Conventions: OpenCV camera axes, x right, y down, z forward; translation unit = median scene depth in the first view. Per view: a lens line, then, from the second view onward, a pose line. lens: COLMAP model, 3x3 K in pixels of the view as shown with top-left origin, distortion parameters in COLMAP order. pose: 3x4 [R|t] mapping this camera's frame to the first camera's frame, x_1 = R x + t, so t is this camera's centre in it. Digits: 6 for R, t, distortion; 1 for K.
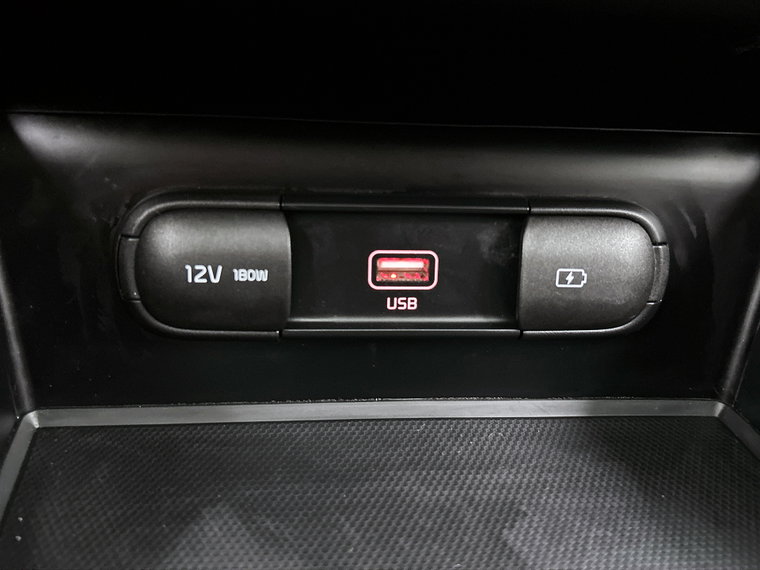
lens RADIAL K [[689.9, 0, 380.0], [0, 689.9, 285.0], [0, 0, 1]] dist [0.048294, 0.004654]
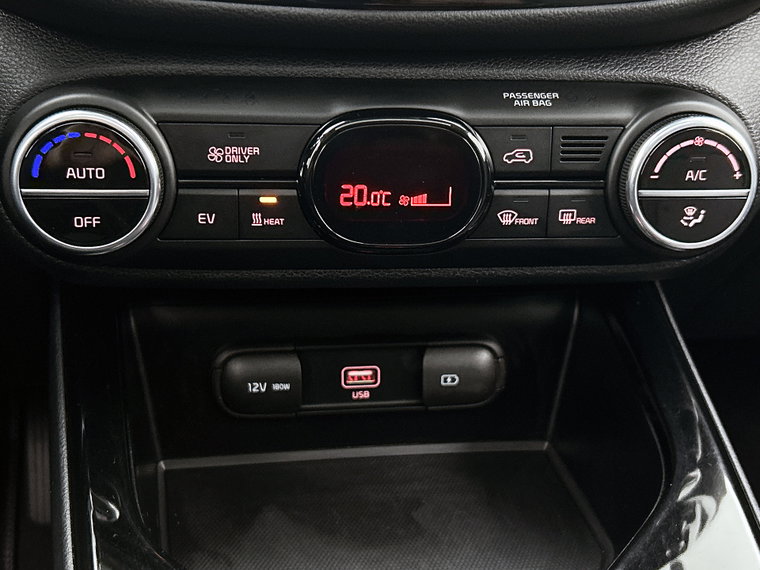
lens RADIAL K [[972.4, 0, 380.0], [0, 972.4, 285.0], [0, 0, 1]] dist [0.181704, -0.022164]
pose [[0.999479, -0.030622, 0.010229, 0.065816], [0.030393, 0.999298, 0.021890, -0.323089], [-0.010892, -0.021567, 0.999708, -1.600201]]
